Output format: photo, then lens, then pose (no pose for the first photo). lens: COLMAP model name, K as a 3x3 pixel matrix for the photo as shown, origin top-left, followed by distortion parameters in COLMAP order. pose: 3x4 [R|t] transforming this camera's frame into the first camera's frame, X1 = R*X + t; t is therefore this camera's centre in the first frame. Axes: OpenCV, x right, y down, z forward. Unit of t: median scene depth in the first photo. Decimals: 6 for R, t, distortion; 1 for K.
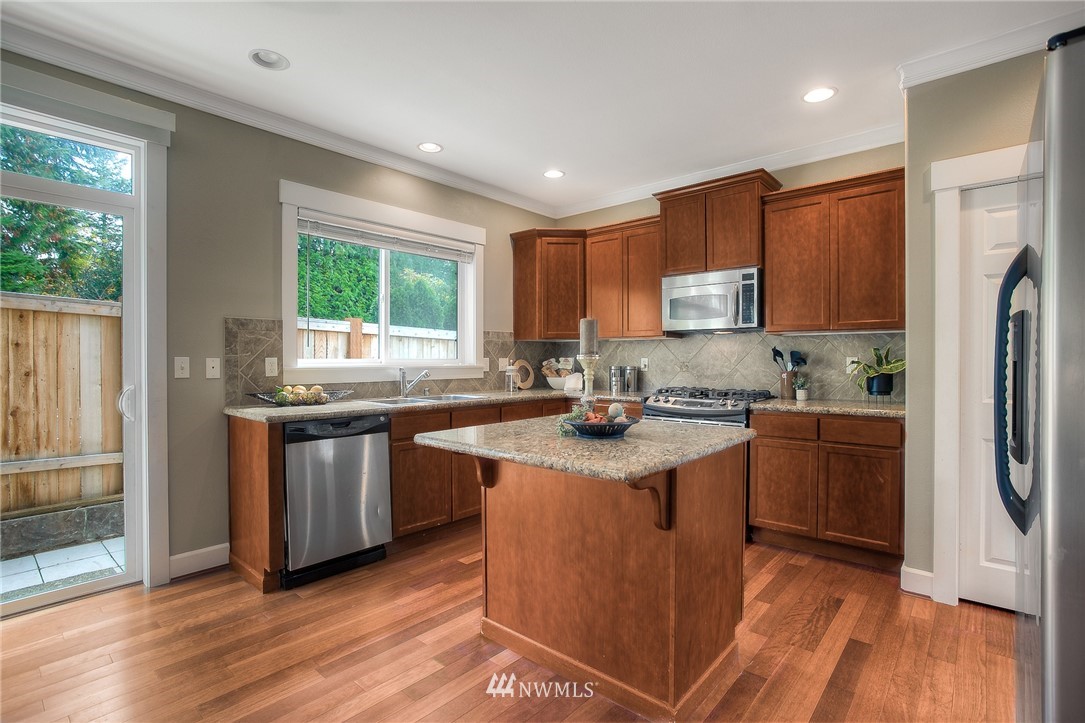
lens RADIAL K [[521.9, 0, 539.2], [0, 521.9, 361.1], [0, 0, 1]] dist [-0.034469, 0.009670]
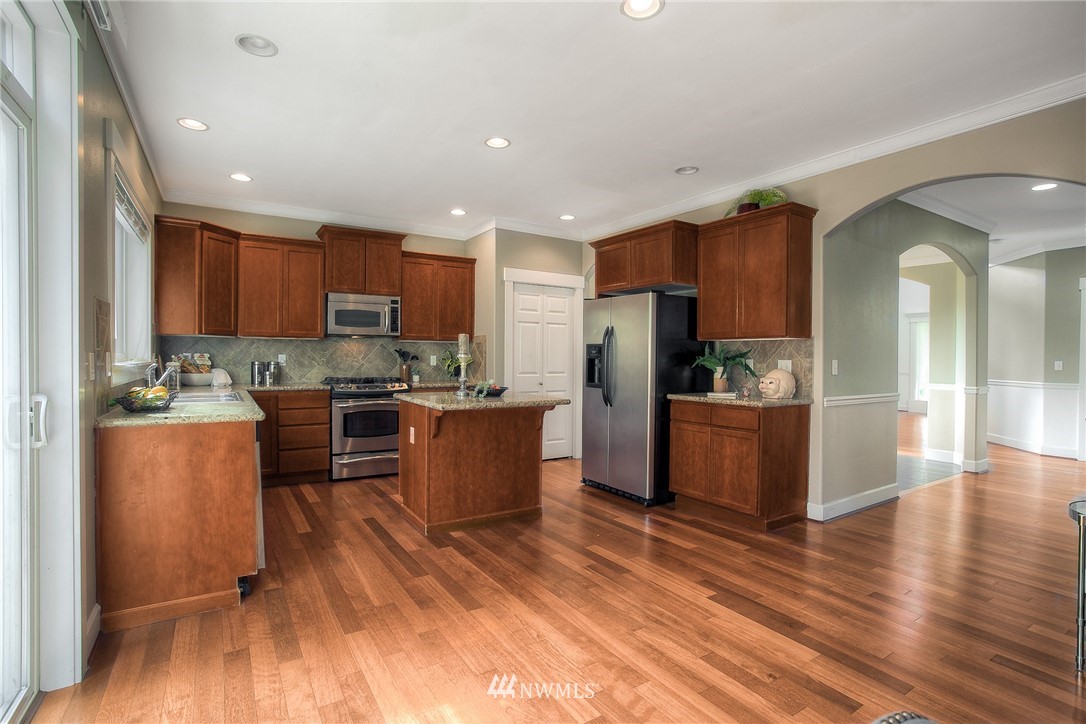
lens RADIAL K [[522.3, 0, 545.8], [0, 522.3, 361.7], [0, 0, 1]] dist [-0.034469, 0.009670]
pose [[0.278134, -0.006388, 0.960521, -0.950285], [-0.001181, 0.999975, 0.006992, 0.000953], [-0.960542, -0.003080, 0.278119, 0.150340]]
